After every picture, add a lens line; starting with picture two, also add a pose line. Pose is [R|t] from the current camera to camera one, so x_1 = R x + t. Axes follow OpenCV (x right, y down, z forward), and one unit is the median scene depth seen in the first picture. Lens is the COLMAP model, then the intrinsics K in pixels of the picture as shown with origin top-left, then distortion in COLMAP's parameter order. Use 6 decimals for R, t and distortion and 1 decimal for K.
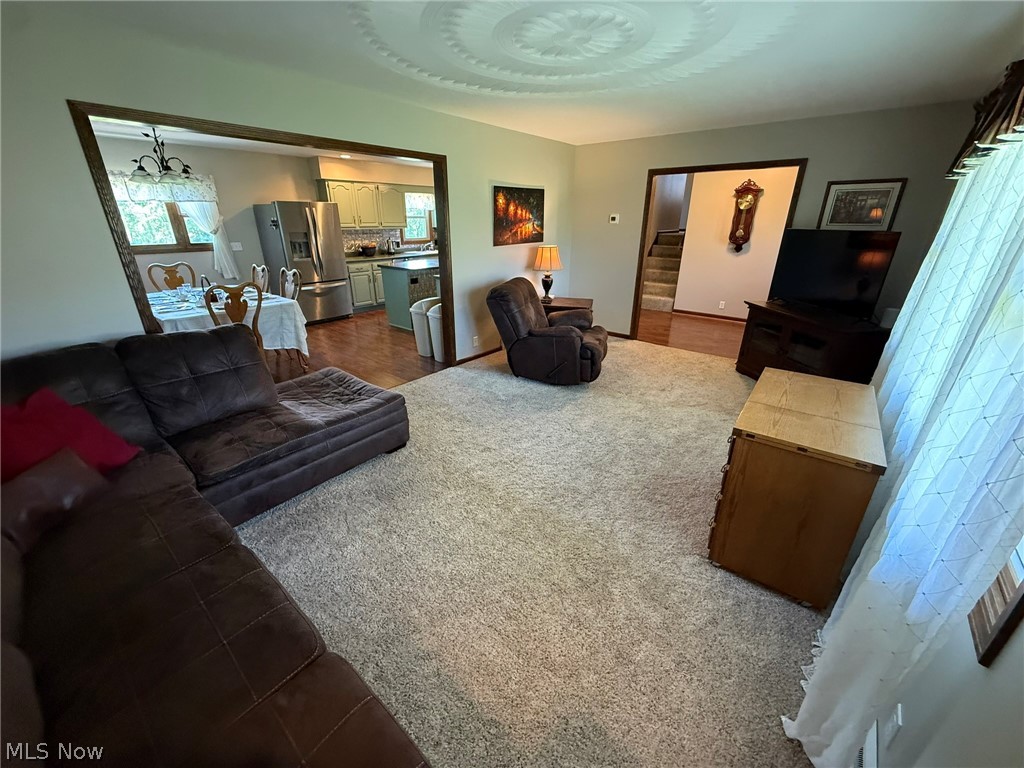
lens RADIAL K [[407.5, 0, 510.1], [0, 407.5, 384.3], [0, 0, 1]] dist [-0.000673, -0.000097]
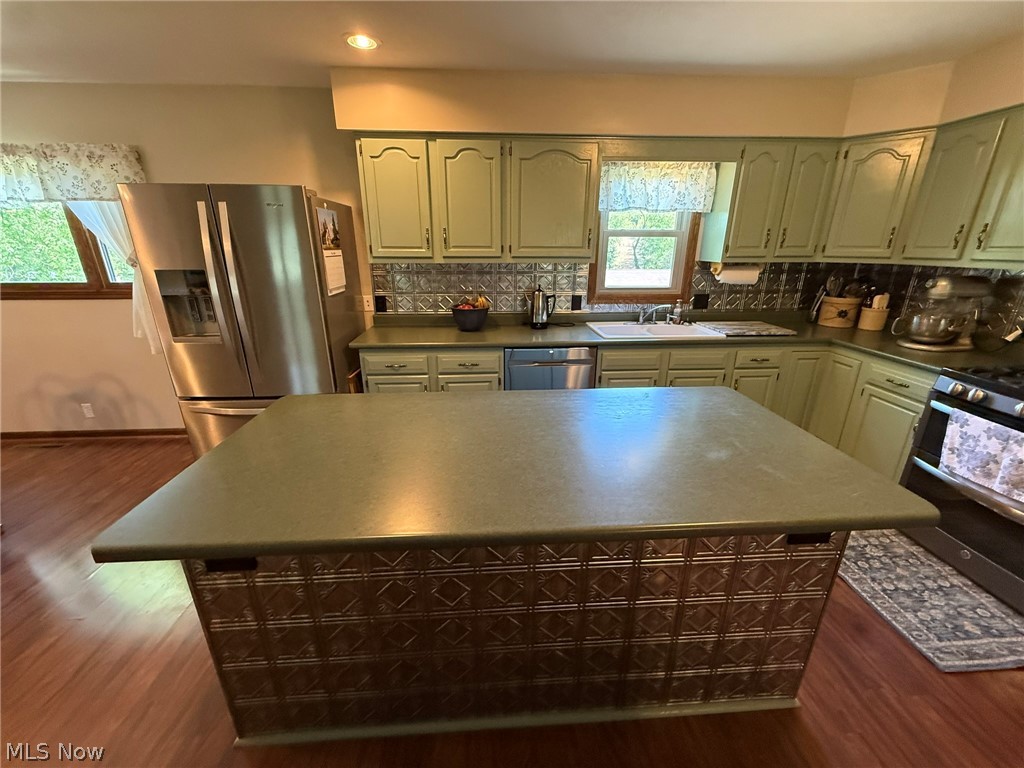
lens RADIAL K [[407.5, 0, 510.1], [0, 407.5, 384.3], [0, 0, 1]] dist [-0.000673, -0.000097]
pose [[0.685215, 0.232758, -0.690148, -0.040154], [-0.274846, 0.960138, 0.050933, -0.356130], [0.674492, 0.154784, 0.721874, 0.906197]]
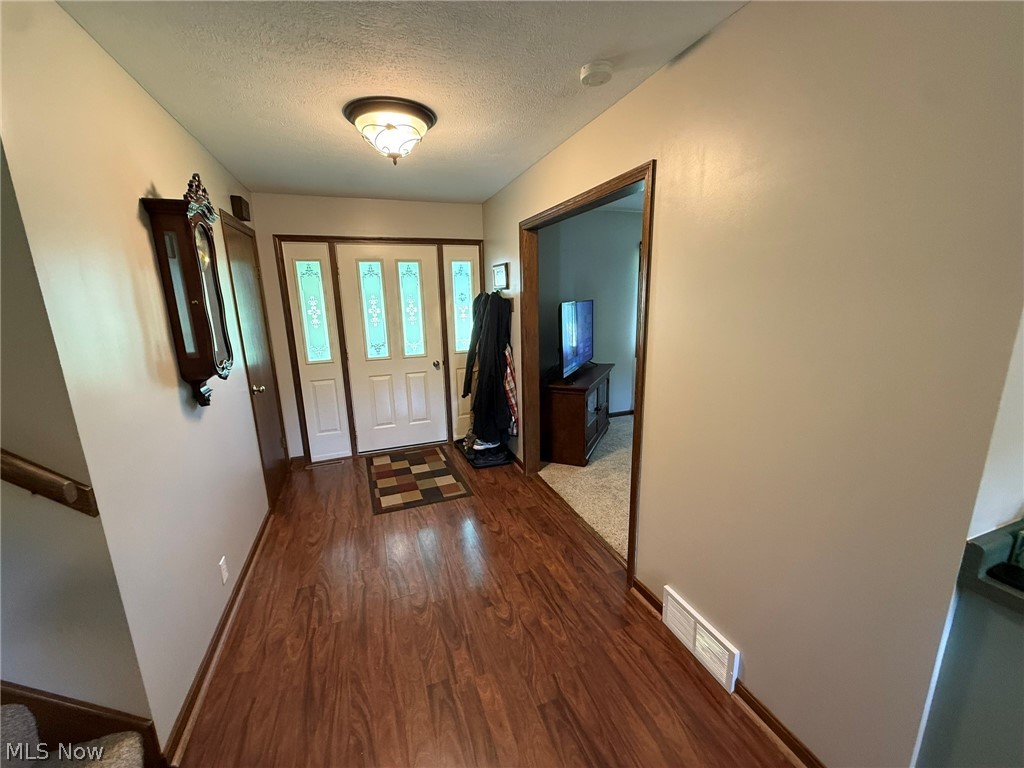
lens RADIAL K [[407.5, 0, 510.1], [0, 407.5, 384.3], [0, 0, 1]] dist [-0.000673, -0.000097]
pose [[-0.863681, -0.089242, 0.496076, 0.214688], [0.213092, 0.827272, 0.519821, -0.459975], [-0.456779, 0.554669, -0.695482, 1.130642]]
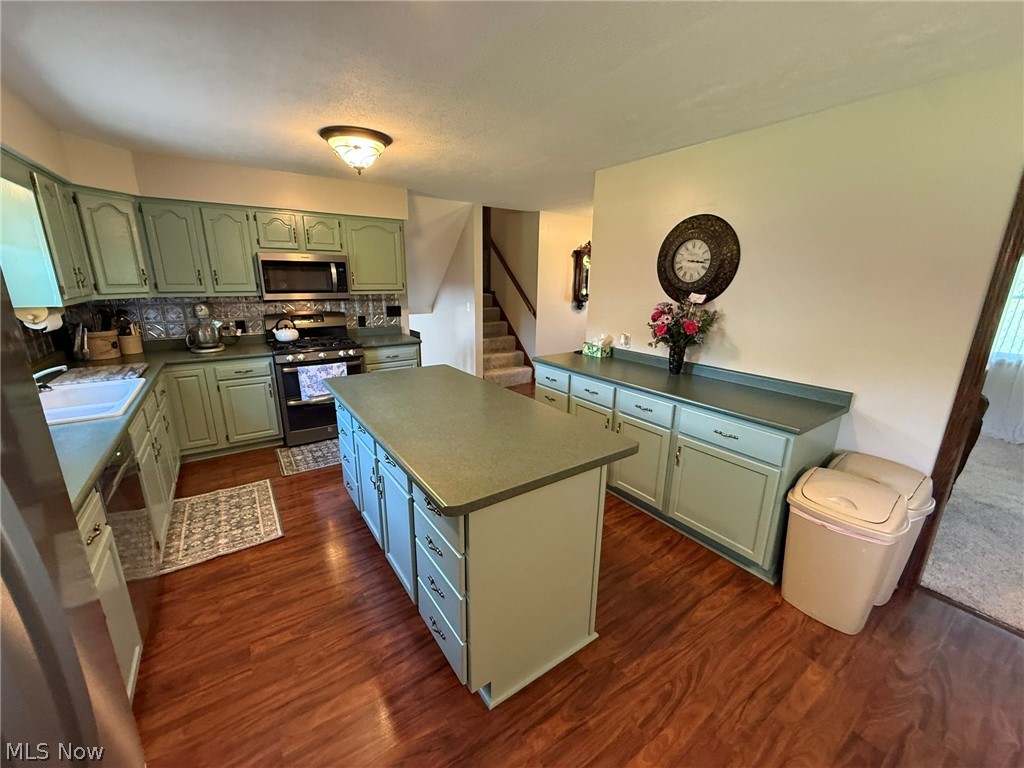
lens RADIAL K [[407.5, 0, 510.1], [0, 407.5, 384.3], [0, 0, 1]] dist [-0.000673, -0.000097]
pose [[0.271871, -0.247986, 0.929833, -0.489386], [0.354502, 0.924087, 0.142801, -0.368082], [-0.894659, 0.290804, 0.339144, 0.890849]]
